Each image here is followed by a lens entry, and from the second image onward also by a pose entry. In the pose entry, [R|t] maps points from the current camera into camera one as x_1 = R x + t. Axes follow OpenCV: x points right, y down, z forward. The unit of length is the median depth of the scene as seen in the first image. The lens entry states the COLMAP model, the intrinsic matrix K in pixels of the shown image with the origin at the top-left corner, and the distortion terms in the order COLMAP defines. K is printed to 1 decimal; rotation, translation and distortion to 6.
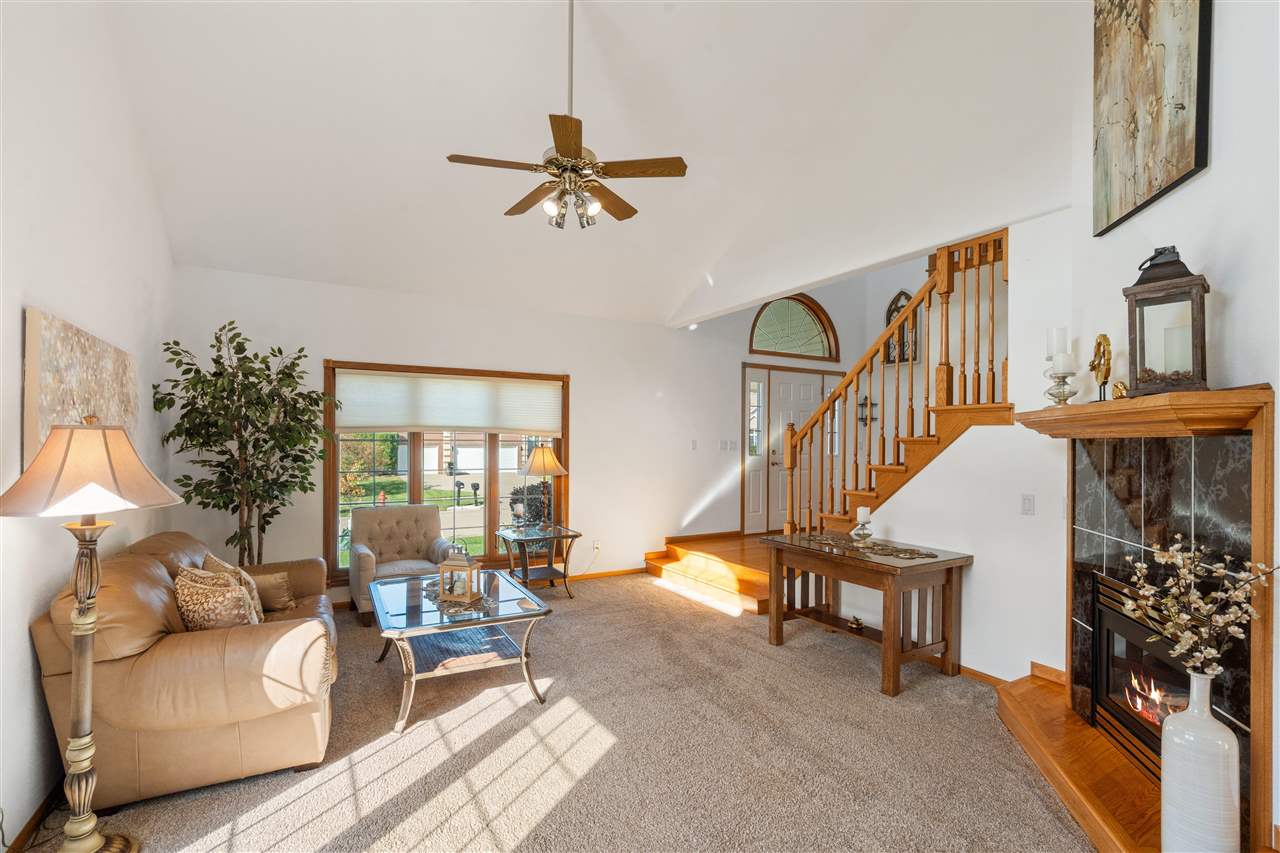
lens RADIAL K [[582.9, 0, 643.0], [0, 582.9, 435.0], [0, 0, 1]] dist [-0.004024, 0.000951]
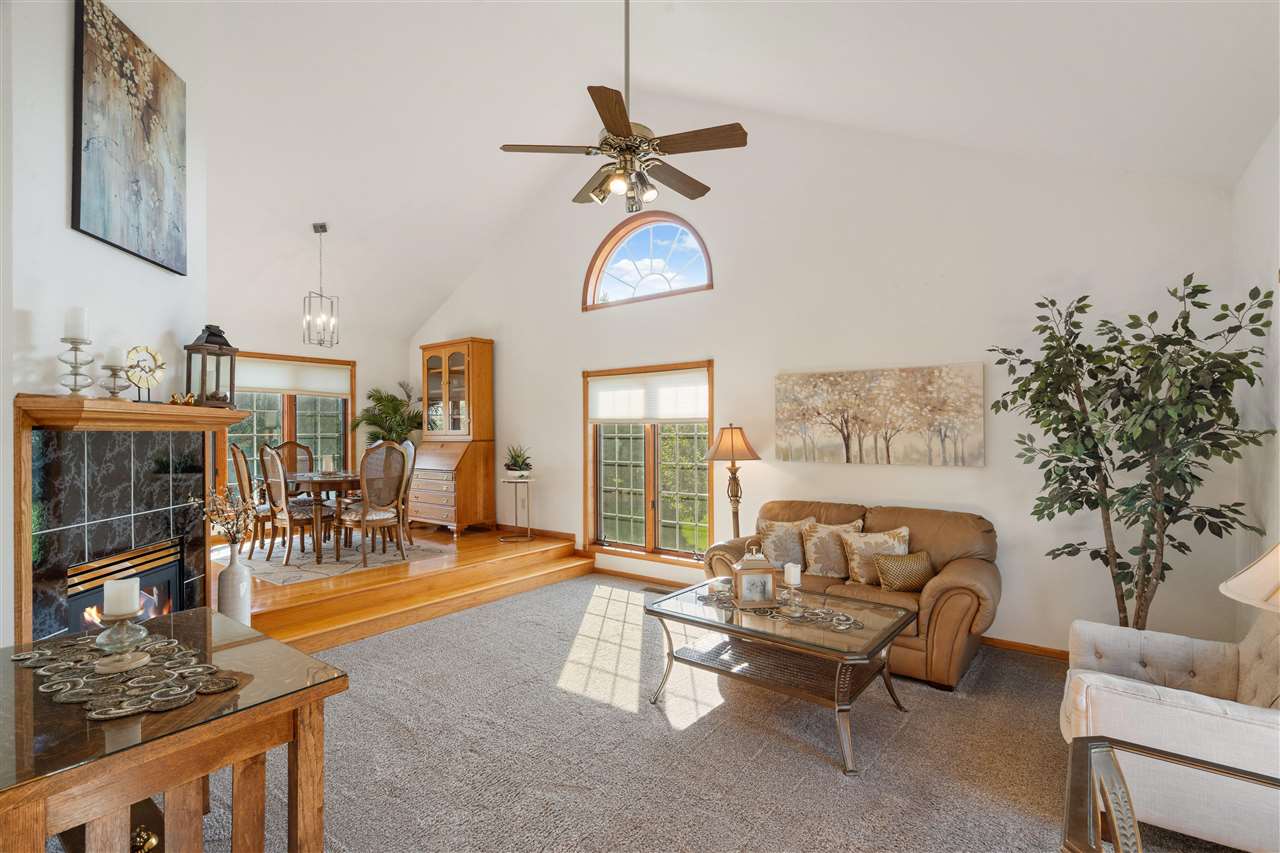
lens RADIAL K [[582.9, 0, 642.3], [0, 582.9, 428.0], [0, 0, 1]] dist [-0.004024, 0.000951]
pose [[-0.923101, -0.001321, -0.384556, 0.292041], [0.005941, 0.999826, -0.017696, 0.026921], [0.384512, -0.018620, -0.922932, 2.523902]]
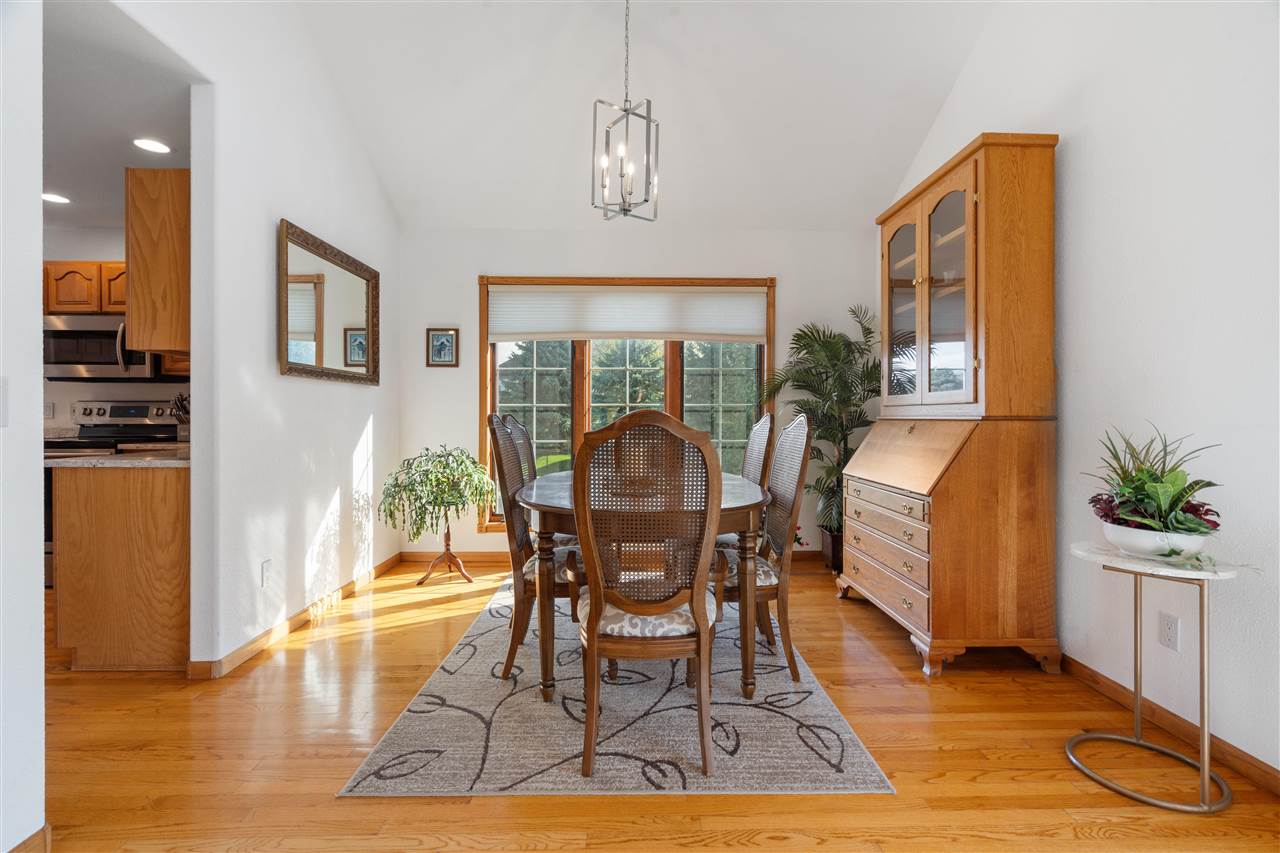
lens RADIAL K [[582.9, 0, 632.7], [0, 582.9, 415.3], [0, 0, 1]] dist [-0.004024, 0.000951]
pose [[-0.873475, -0.008510, 0.486795, 0.134548], [-0.011832, 0.999923, -0.003751, 0.034284], [-0.486725, -0.009037, -0.873508, 1.572054]]
